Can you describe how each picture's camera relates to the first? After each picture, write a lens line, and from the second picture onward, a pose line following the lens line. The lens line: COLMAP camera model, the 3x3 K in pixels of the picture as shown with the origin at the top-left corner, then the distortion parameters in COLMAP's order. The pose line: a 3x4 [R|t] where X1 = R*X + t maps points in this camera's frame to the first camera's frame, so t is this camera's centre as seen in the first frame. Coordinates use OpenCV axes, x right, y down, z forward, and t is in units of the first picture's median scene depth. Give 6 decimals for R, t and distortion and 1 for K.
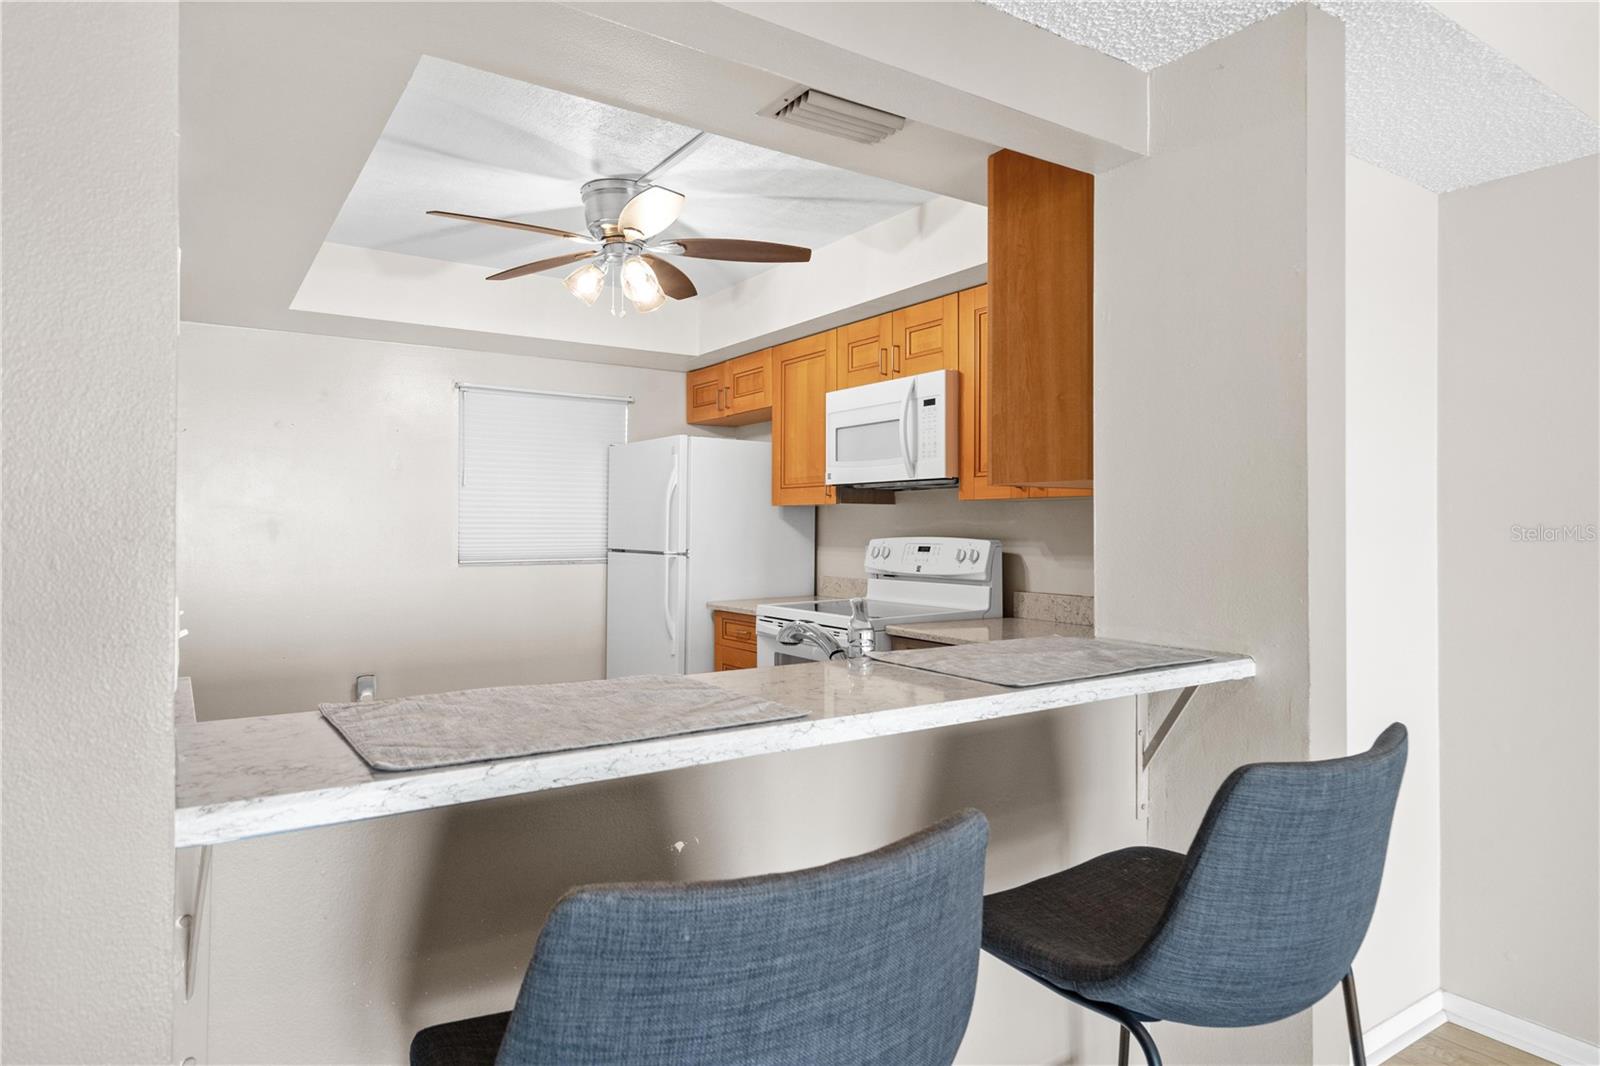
lens RADIAL K [[932.2, 0, 808.3], [0, 932.2, 526.2], [0, 0, 1]] dist [-0.000092, -0.000001]
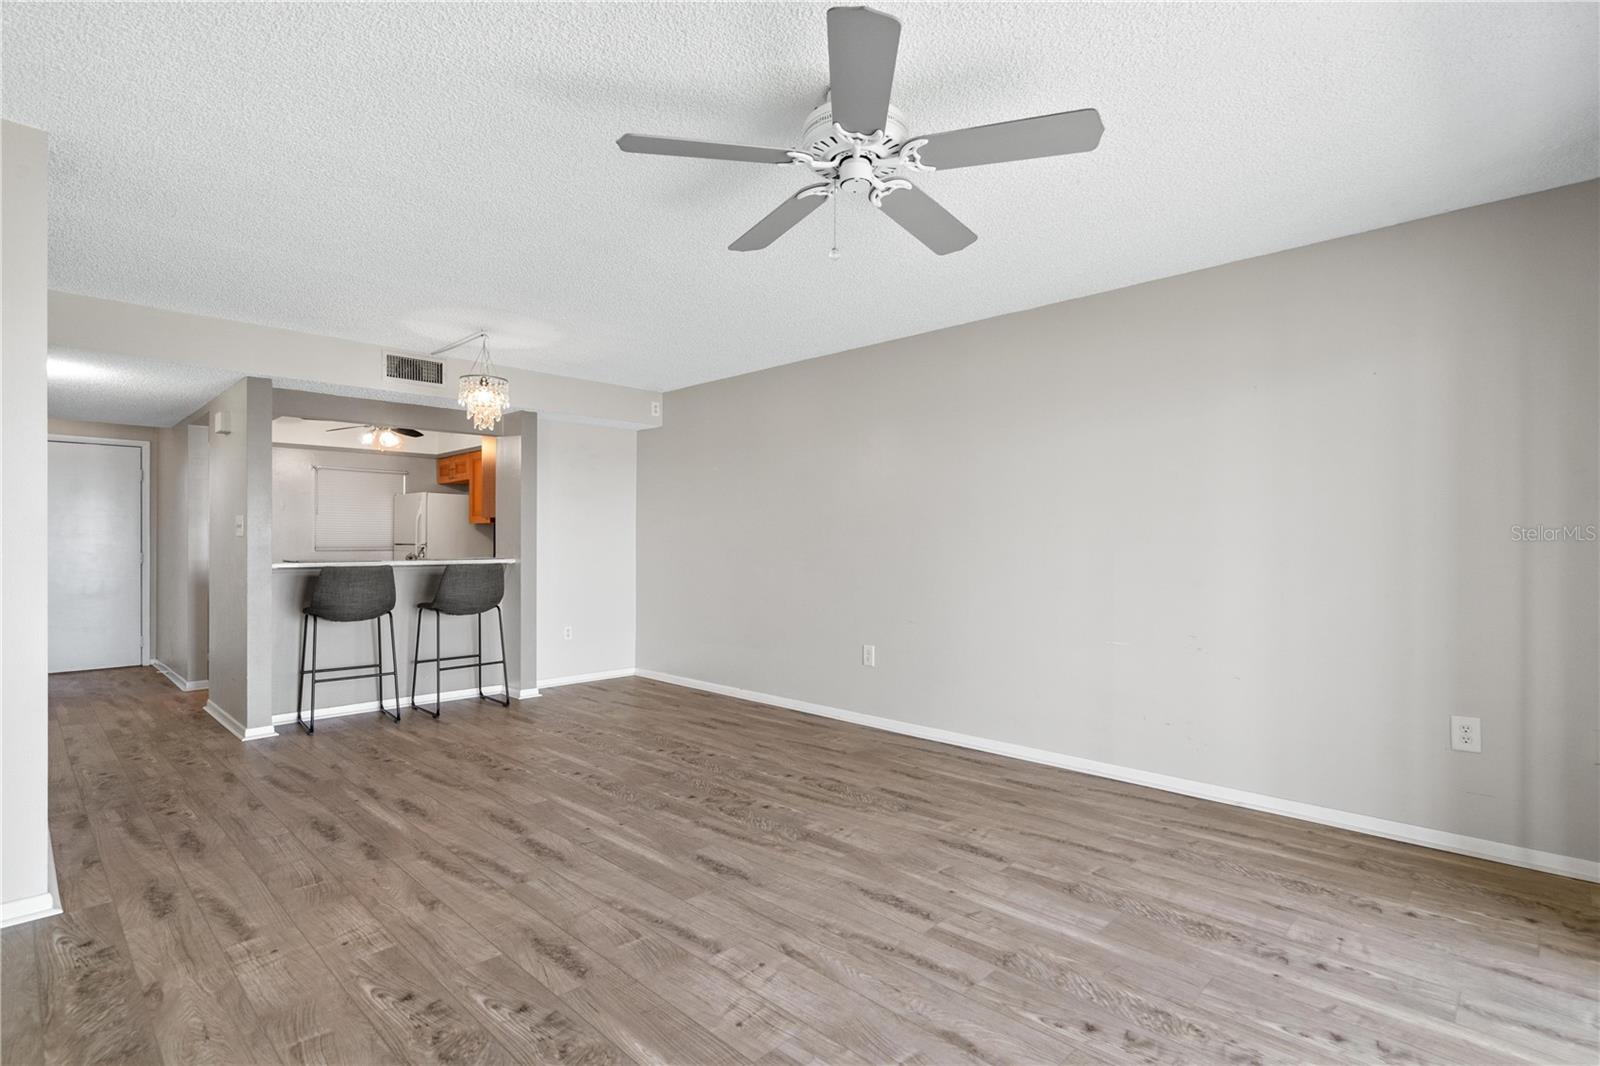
lens RADIAL K [[786.3, 0, 809.6], [0, 786.3, 541.7], [0, 0, 1]] dist [0.003138, -0.000420]
pose [[0.980247, 0.002975, 0.197754, 0.381551], [-0.003474, 0.999992, 0.002175, 0.013722], [-0.197746, -0.002819, 0.980249, -0.997084]]
